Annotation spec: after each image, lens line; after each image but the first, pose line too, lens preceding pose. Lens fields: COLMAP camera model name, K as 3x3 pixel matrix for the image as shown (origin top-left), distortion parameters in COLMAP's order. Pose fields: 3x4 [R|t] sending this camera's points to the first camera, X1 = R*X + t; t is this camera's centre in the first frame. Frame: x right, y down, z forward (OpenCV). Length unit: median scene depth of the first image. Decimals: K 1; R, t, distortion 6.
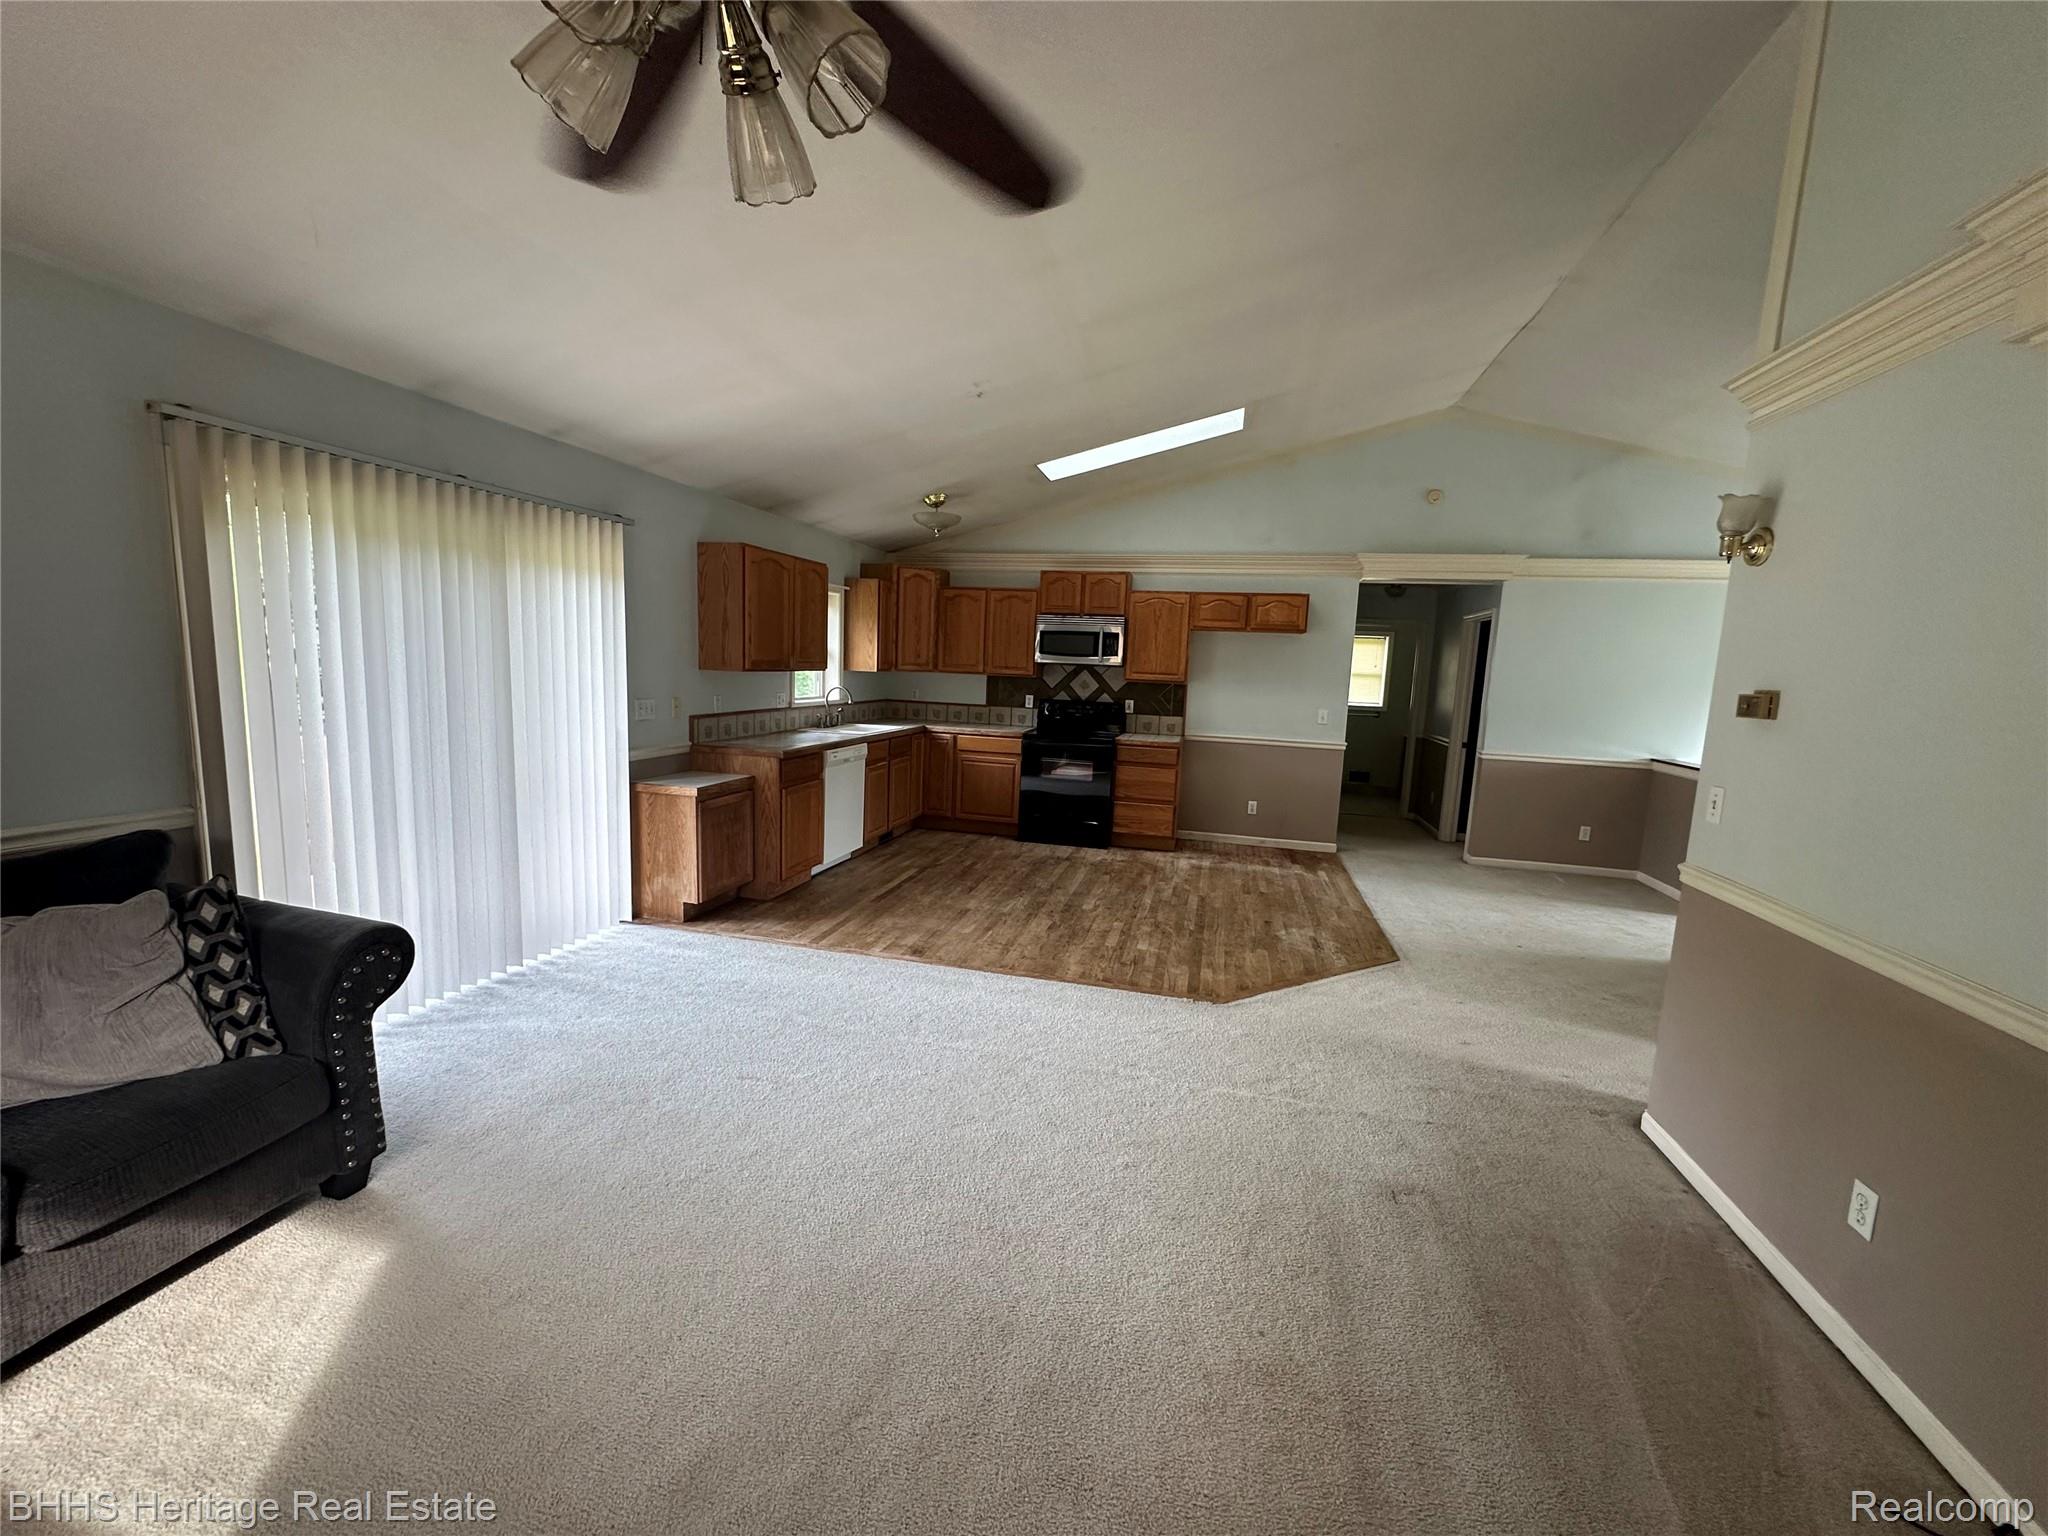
lens RADIAL K [[814.3, 0, 1023.0], [0, 814.3, 770.4], [0, 0, 1]] dist [-0.003785, -0.000239]
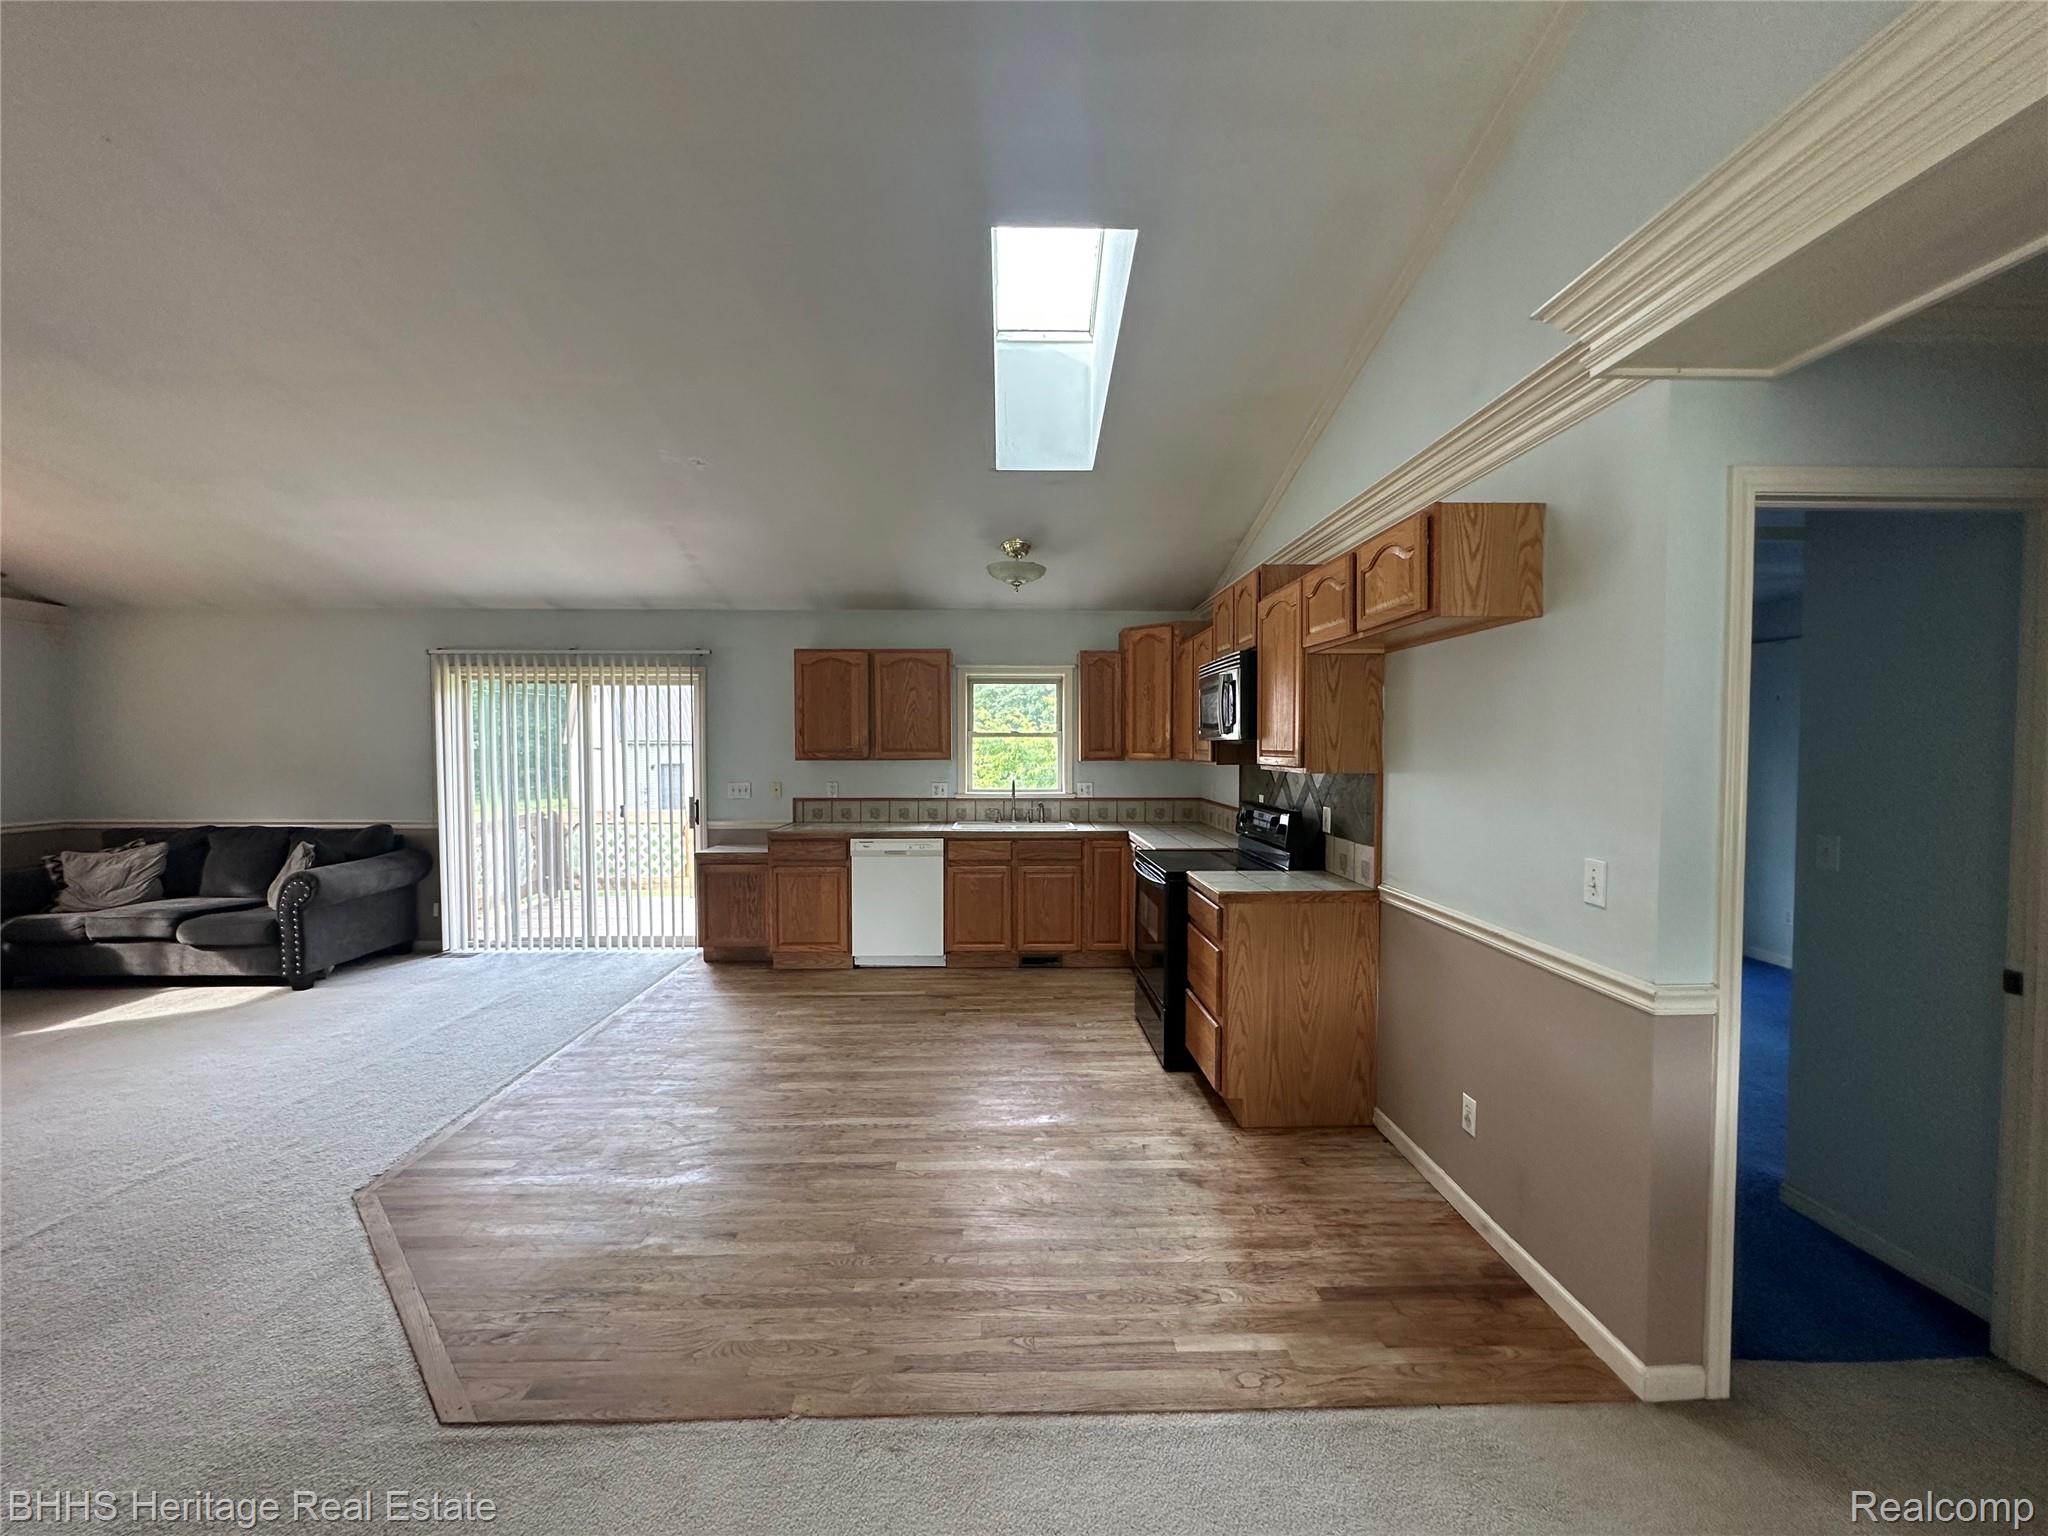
lens RADIAL K [[814.3, 0, 1023.0], [0, 814.3, 770.4], [0, 0, 1]] dist [-0.003785, -0.000239]
pose [[0.265117, -0.010519, -0.964159, 0.720517], [-0.116985, 0.992203, -0.042993, -0.083209], [0.957093, 0.124190, 0.261819, 0.873415]]
